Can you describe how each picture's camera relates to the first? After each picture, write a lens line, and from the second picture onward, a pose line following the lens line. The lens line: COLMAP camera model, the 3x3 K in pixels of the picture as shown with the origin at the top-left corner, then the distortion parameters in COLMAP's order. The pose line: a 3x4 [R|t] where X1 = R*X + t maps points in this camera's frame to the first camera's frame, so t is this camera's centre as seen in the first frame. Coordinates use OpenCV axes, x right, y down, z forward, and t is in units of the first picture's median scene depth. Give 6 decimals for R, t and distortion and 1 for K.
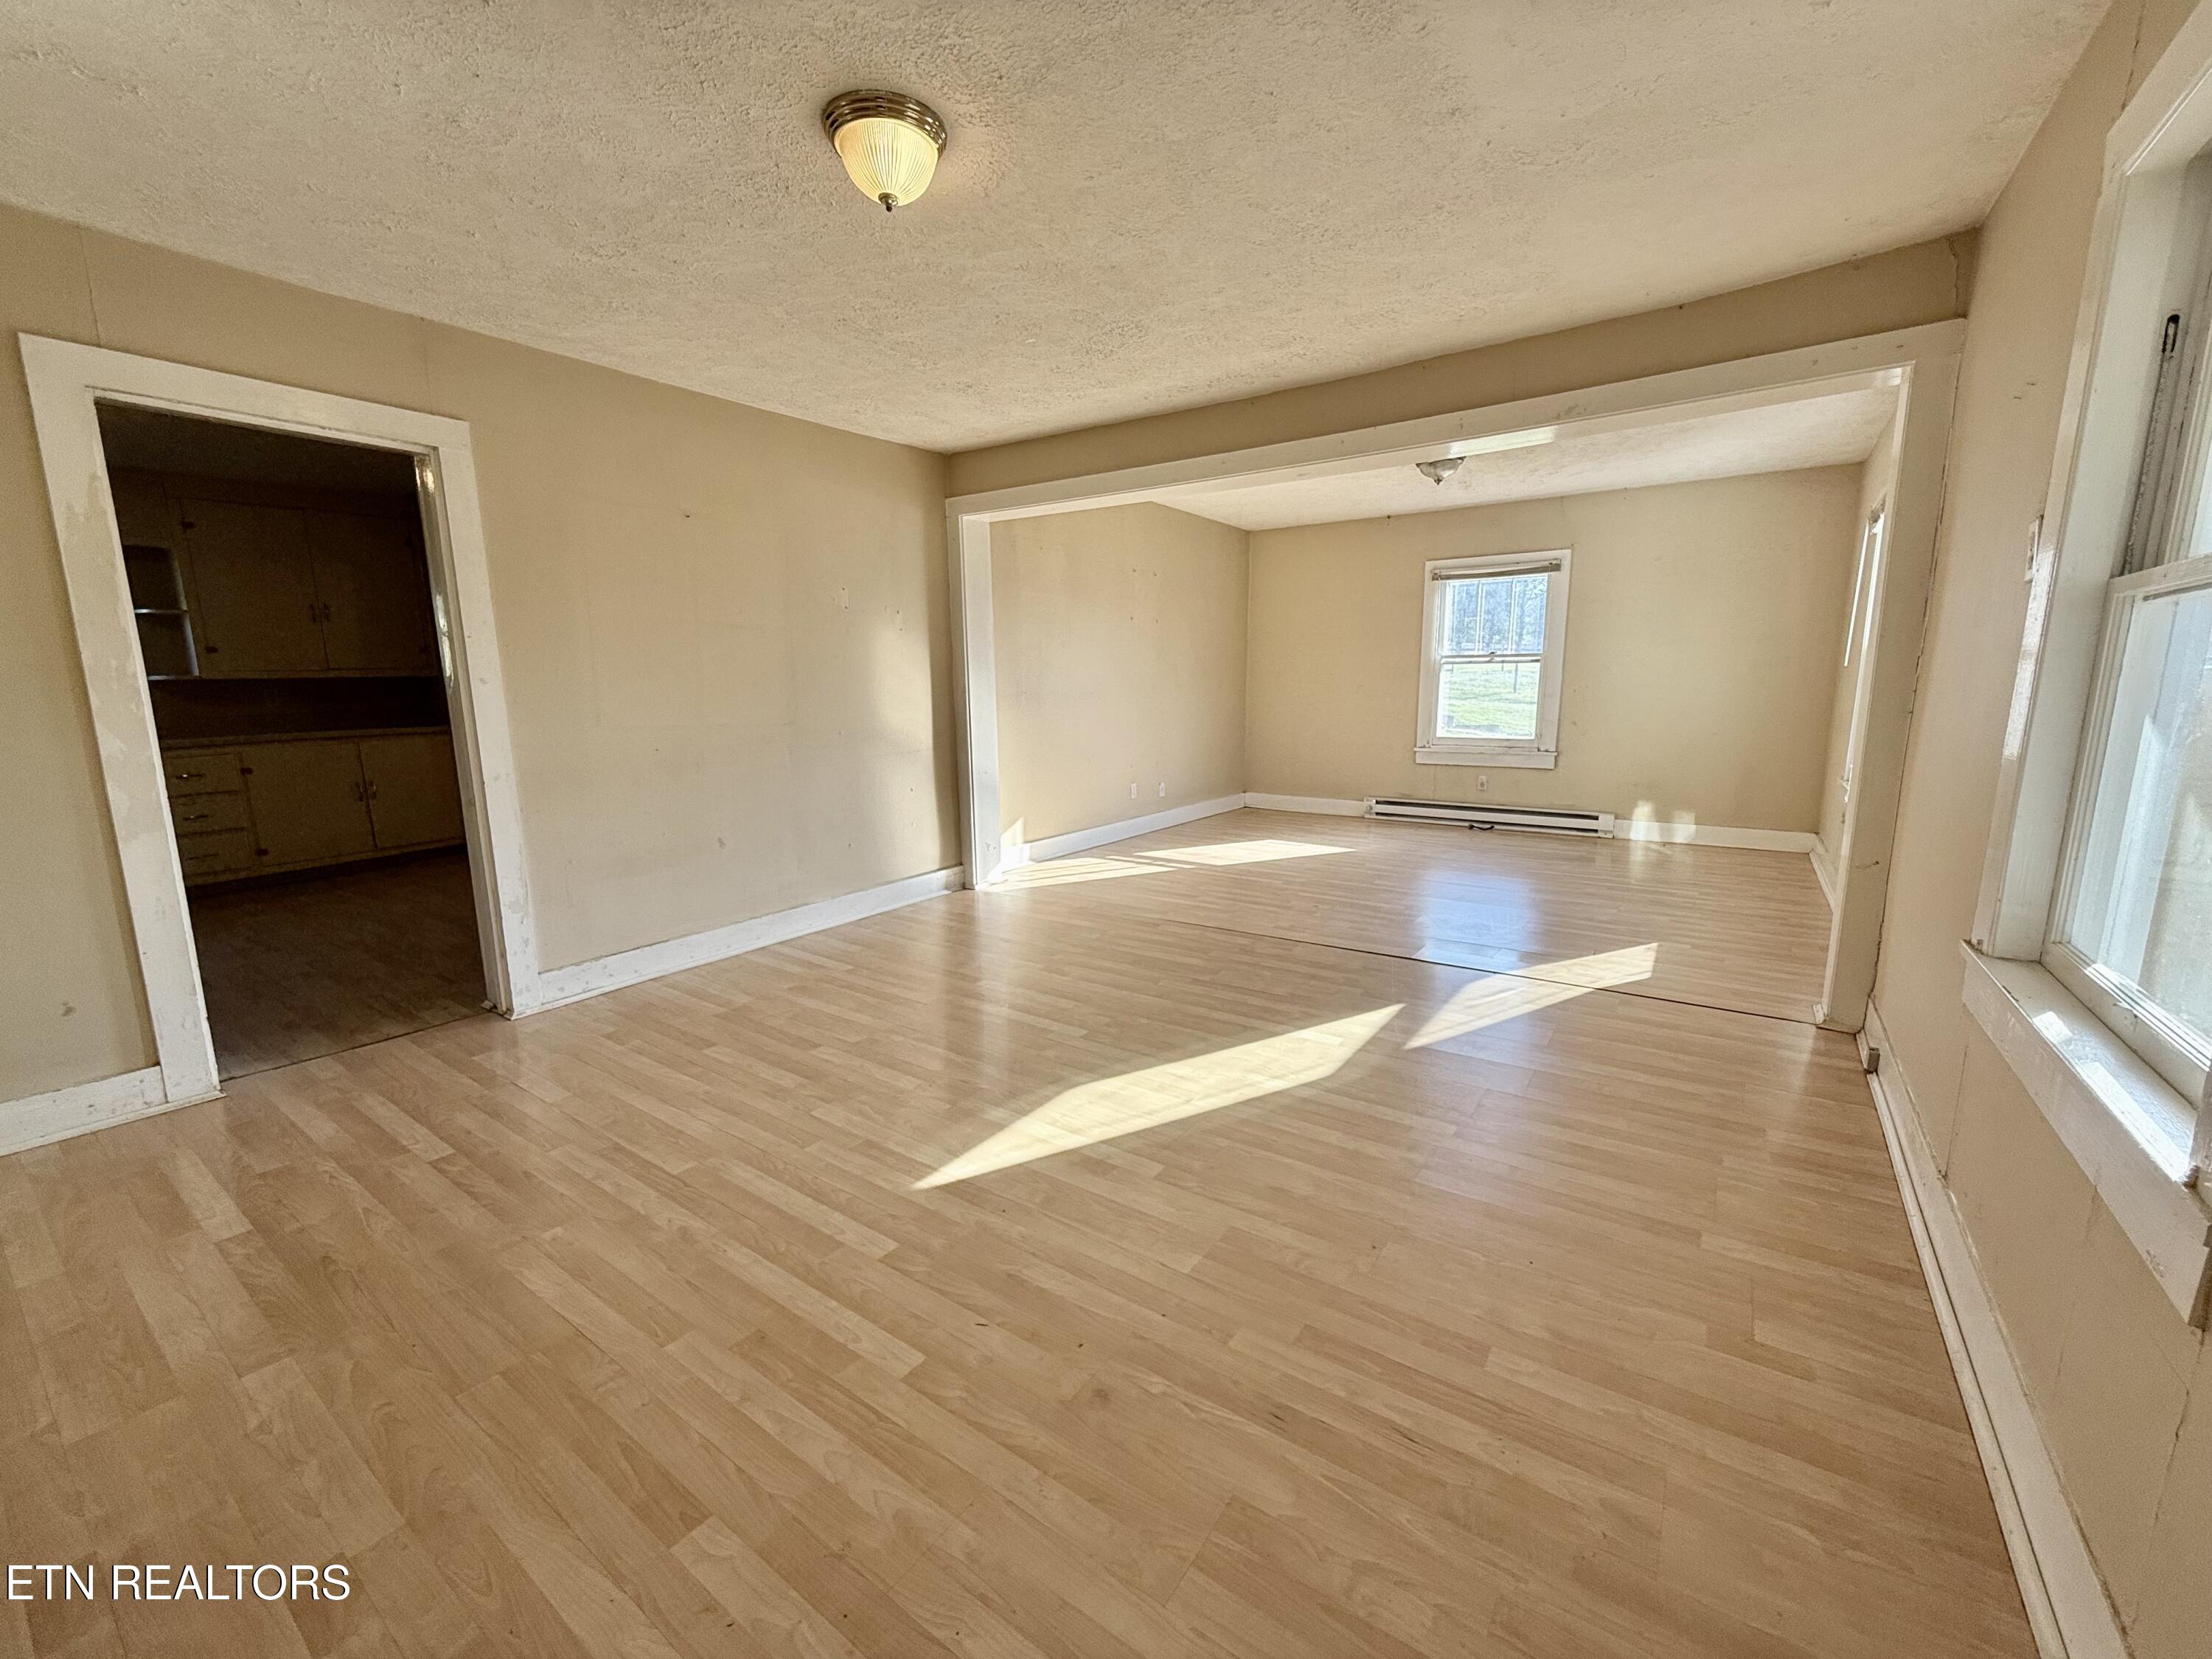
lens RADIAL K [[885.9, 0, 1106.0], [0, 885.9, 829.5], [0, 0, 1]] dist [-0.001659, -0.000250]
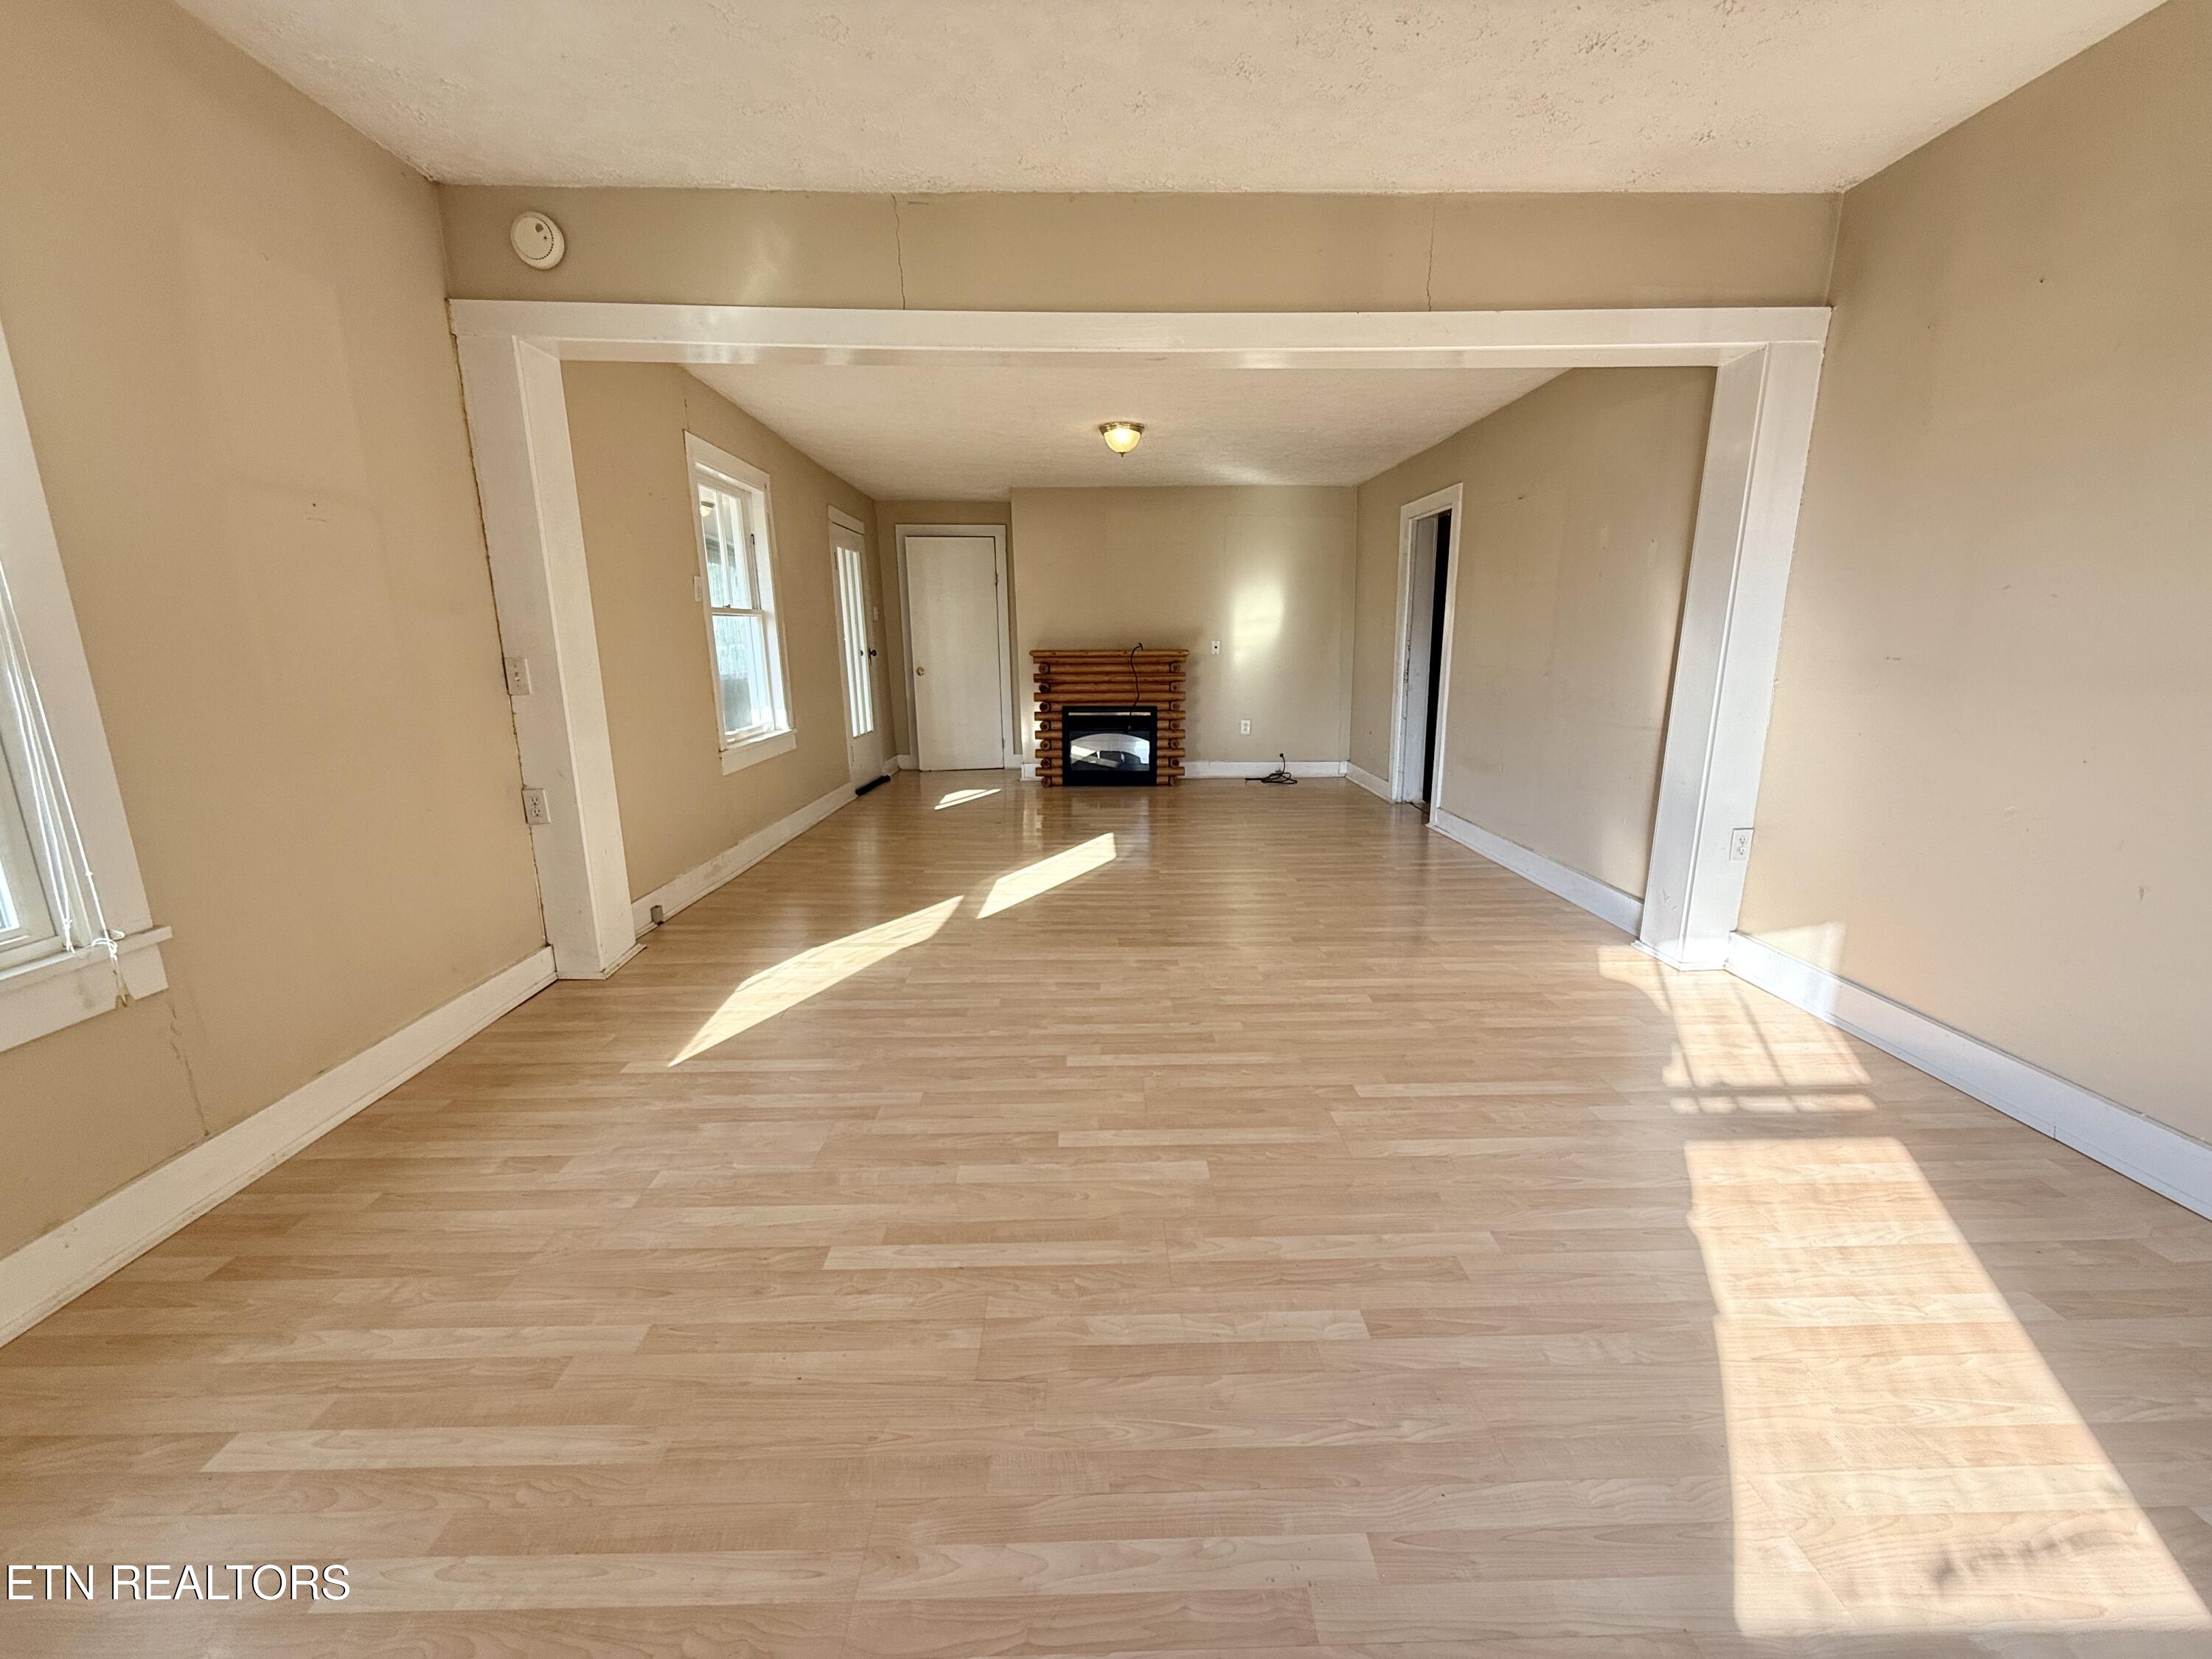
lens RADIAL K [[885.9, 0, 1106.0], [0, 885.9, 829.5], [0, 0, 1]] dist [-0.001659, -0.000250]
pose [[-0.804525, 0.144278, -0.576128, 0.745375], [-0.087011, 0.930946, 0.354639, -0.294879], [0.587511, 0.335445, -0.736416, 1.667302]]
